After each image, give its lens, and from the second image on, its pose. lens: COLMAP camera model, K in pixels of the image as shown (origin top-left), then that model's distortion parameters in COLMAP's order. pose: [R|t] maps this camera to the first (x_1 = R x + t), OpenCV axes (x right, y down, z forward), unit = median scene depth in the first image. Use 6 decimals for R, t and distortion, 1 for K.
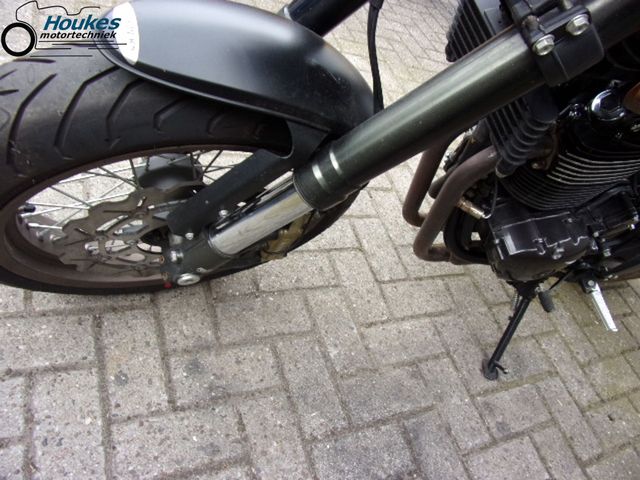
lens RADIAL K [[450.9, 0, 320.0], [0, 450.9, 240.0], [0, 0, 1]] dist [-0.064761, 0.032316]
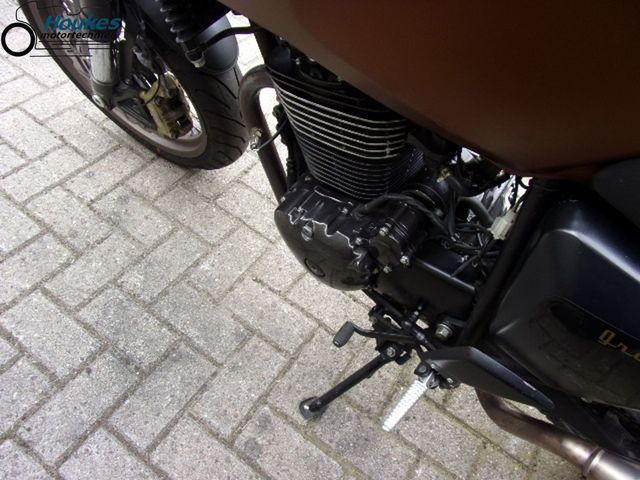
lens RADIAL K [[450.9, 0, 320.0], [0, 450.9, 240.0], [0, 0, 1]] dist [-0.064761, 0.032316]
pose [[0.602284, 0.443956, -0.663443, 0.994819], [-0.569087, 0.821608, 0.033168, -0.001429], [0.559816, 0.357580, 0.747491, 0.338616]]
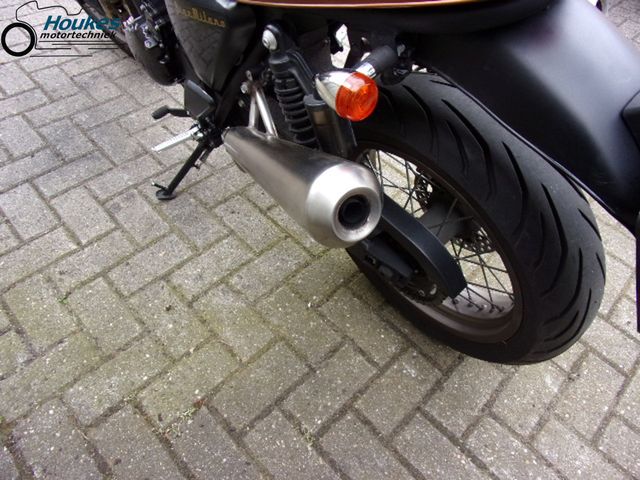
lens RADIAL K [[450.9, 0, 320.0], [0, 450.9, 240.0], [0, 0, 1]] dist [-0.064761, 0.032316]
pose [[0.418225, 0.451745, -0.788045, 1.890731], [-0.633766, 0.766621, 0.103117, 0.007508], [0.650714, 0.456310, 0.606920, 0.749963]]
